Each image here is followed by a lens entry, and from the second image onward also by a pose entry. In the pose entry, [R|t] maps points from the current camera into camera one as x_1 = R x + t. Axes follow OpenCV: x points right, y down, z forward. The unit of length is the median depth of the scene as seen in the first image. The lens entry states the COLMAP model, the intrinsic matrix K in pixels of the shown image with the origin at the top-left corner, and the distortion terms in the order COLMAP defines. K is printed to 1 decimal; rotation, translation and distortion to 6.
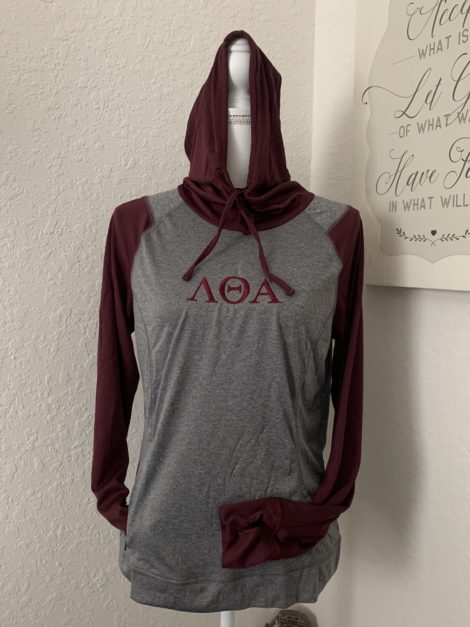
lens RADIAL K [[604.3, 0, 234.2], [0, 604.3, 312.2], [0, 0, 1]] dist [0.015208, 0.000000]
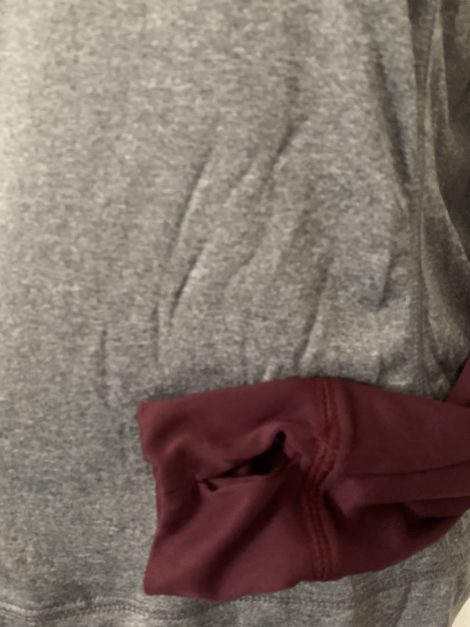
lens RADIAL K [[604.3, 0, 231.3], [0, 604.3, 316.5], [0, 0, 1]] dist [0.015208, 0.000000]
pose [[0.991779, 0.016062, -0.126951, 0.059531], [0.015956, 0.968826, 0.247229, 0.212900], [0.126964, -0.247222, 0.960605, 0.751701]]
